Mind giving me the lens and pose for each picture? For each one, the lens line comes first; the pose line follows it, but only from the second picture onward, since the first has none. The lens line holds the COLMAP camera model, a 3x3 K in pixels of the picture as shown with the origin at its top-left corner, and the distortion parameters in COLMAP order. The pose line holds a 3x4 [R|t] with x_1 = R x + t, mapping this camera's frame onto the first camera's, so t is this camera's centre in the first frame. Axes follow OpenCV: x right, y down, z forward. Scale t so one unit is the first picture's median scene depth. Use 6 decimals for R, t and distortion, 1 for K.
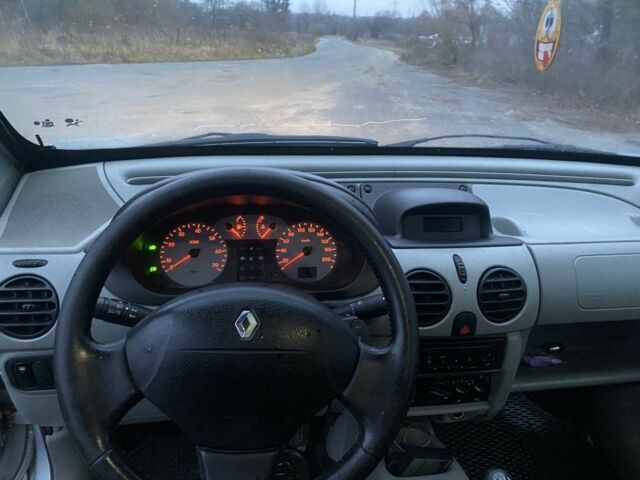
lens RADIAL K [[503.5, 0, 320.0], [0, 503.5, 240.0], [0, 0, 1]] dist [0.011547, -0.001395]
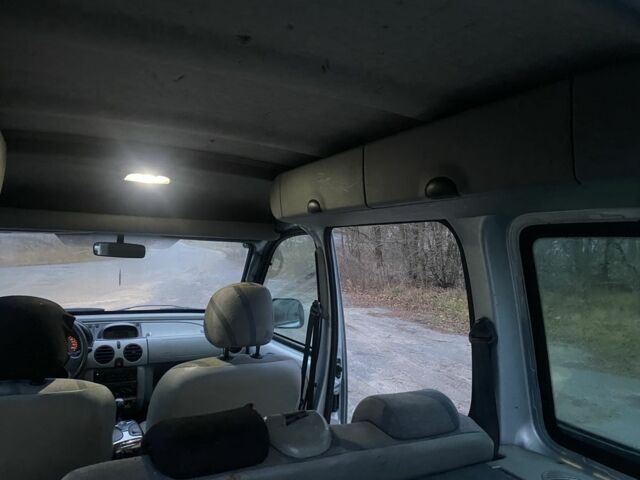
lens RADIAL K [[503.5, 0, 320.0], [0, 503.5, 240.0], [0, 0, 1]] dist [0.011547, -0.001395]
pose [[0.951369, -0.014440, 0.307714, 0.487431], [0.126433, 0.929194, -0.347295, 0.661266], [-0.280911, 0.369311, 0.885832, -2.233203]]
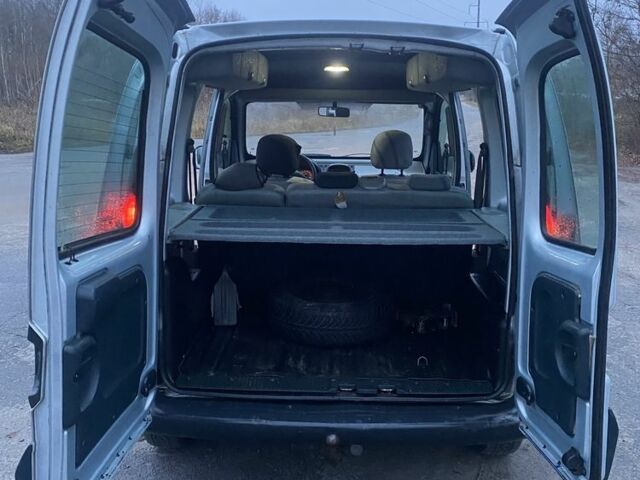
lens RADIAL K [[662.3, 0, 337.6], [0, 662.3, 241.8], [0, 0, 1]] dist [0.042003, -0.009047]
pose [[0.988531, -0.014517, -0.150317, 1.142375], [-0.011542, 0.985195, -0.171049, 1.616045], [0.150575, 0.170823, 0.973728, -4.628479]]
